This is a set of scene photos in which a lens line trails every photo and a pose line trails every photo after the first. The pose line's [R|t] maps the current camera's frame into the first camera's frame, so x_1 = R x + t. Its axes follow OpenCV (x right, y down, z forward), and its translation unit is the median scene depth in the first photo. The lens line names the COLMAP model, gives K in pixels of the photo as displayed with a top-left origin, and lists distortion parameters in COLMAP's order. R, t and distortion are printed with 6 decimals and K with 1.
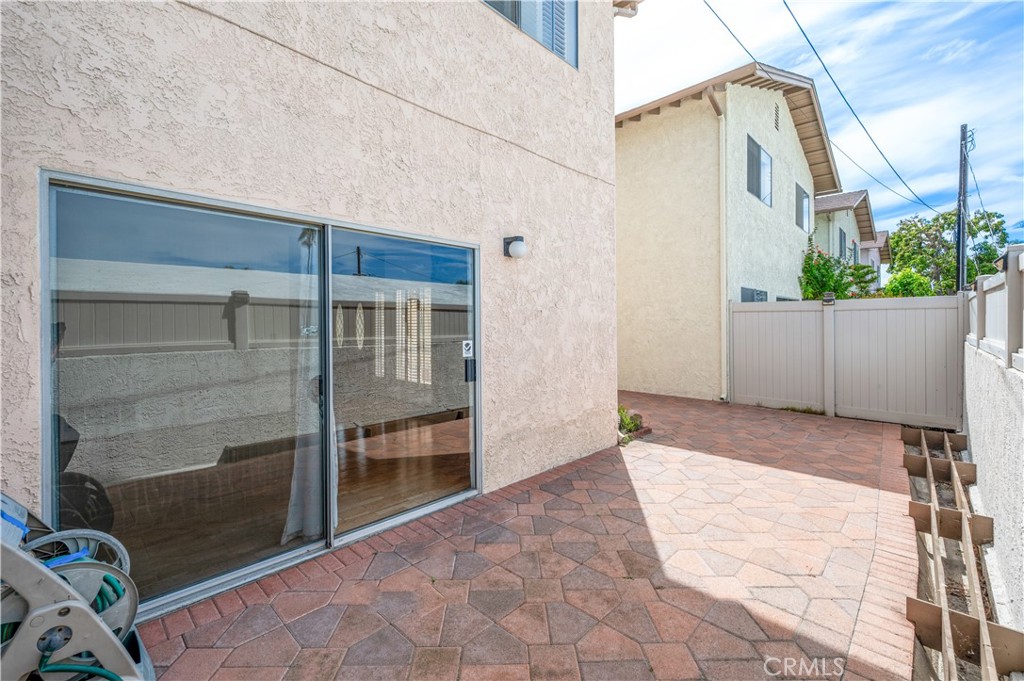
lens RADIAL K [[435.2, 0, 518.3], [0, 435.2, 330.8], [0, 0, 1]] dist [0.002911, 0.000040]
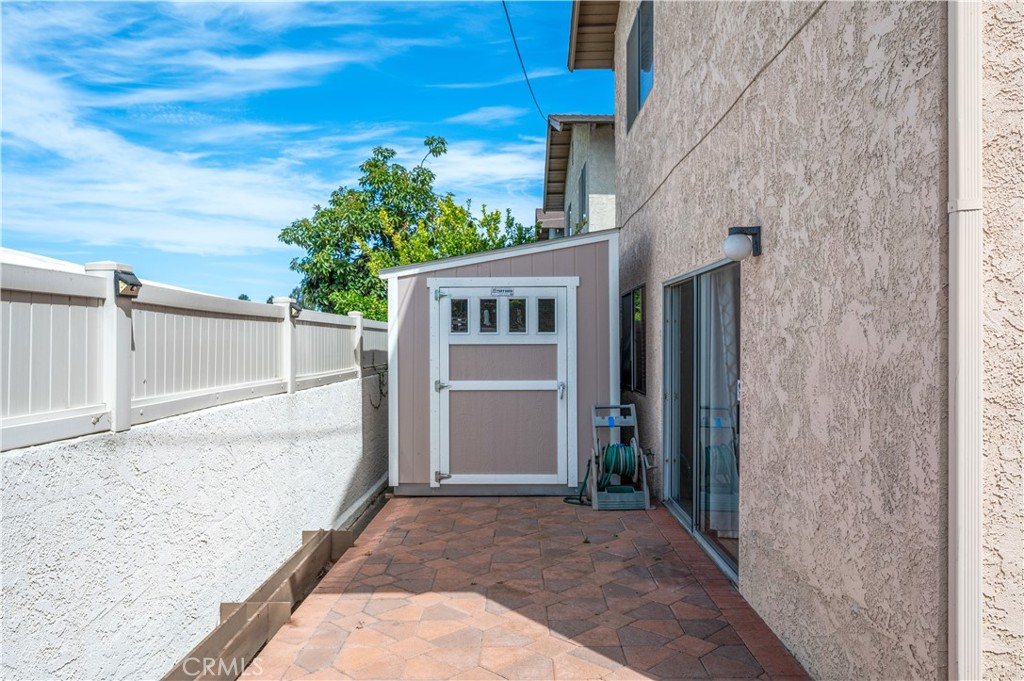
lens RADIAL K [[703.7, 0, 514.0], [0, 703.7, 339.3], [0, 0, 1]] dist [0.001752, 0.000075]
pose [[-0.731792, -0.004691, -0.681512, 1.158515], [-0.010132, 0.999941, 0.003997, -0.059573], [0.681453, 0.009830, -0.731796, 1.845596]]
